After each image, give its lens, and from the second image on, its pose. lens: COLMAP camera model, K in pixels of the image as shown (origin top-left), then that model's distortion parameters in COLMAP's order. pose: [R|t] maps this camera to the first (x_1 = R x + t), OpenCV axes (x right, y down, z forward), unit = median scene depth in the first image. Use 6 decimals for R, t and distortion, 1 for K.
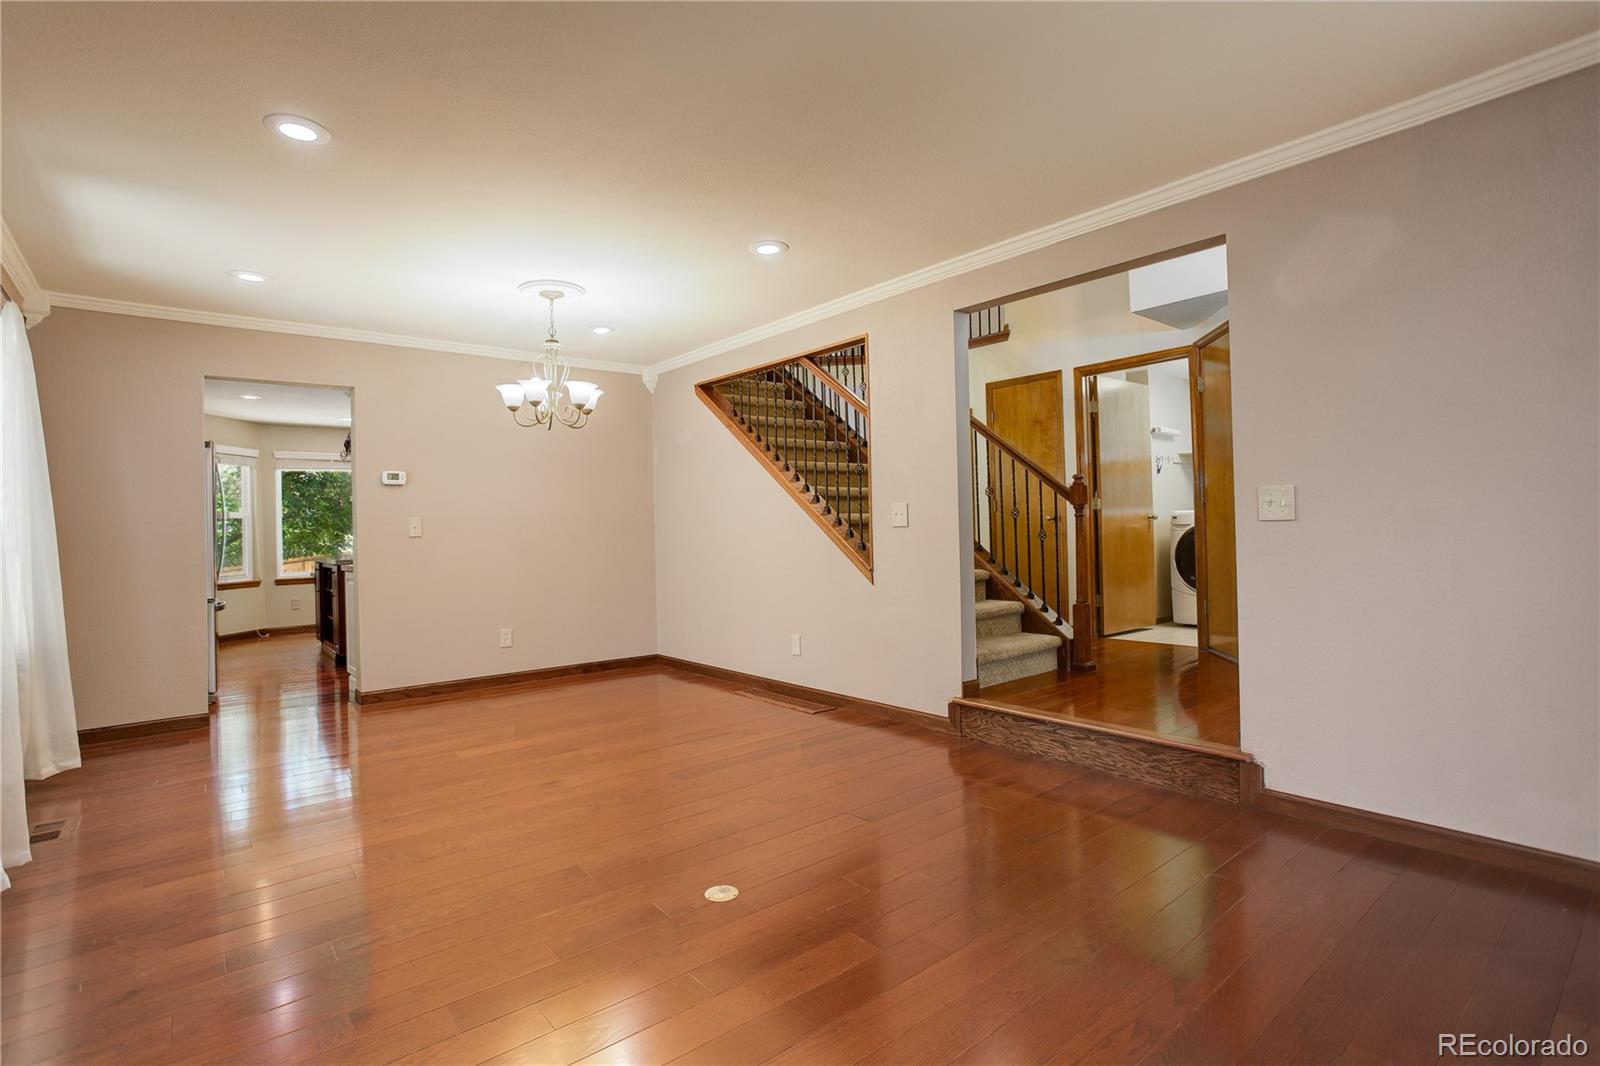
lens RADIAL K [[795.9, 0, 778.5], [0, 795.9, 507.3], [0, 0, 1]] dist [-0.002409, 0.000309]
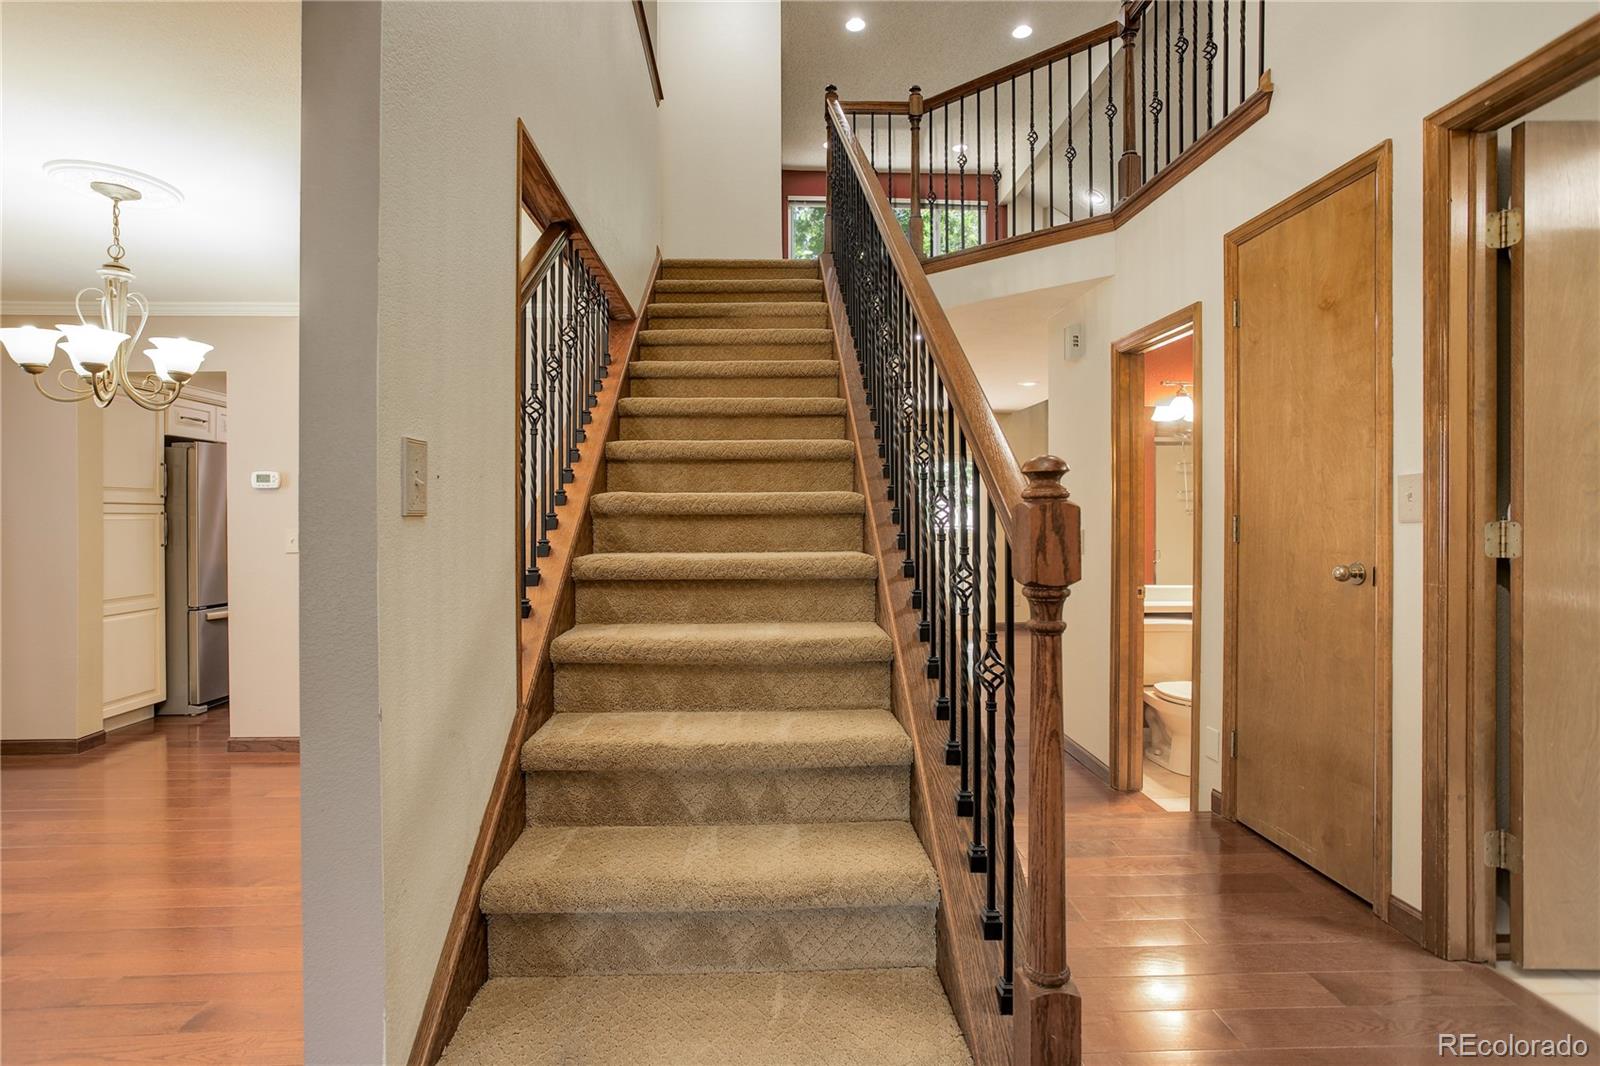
lens RADIAL K [[795.9, 0, 778.5], [0, 795.9, 507.3], [0, 0, 1]] dist [-0.002409, 0.000309]
pose [[0.794176, 0.015174, -0.607498, 0.364622], [0.001063, 0.999652, 0.026359, -0.025901], [0.607687, -0.021579, 0.793884, 0.584009]]
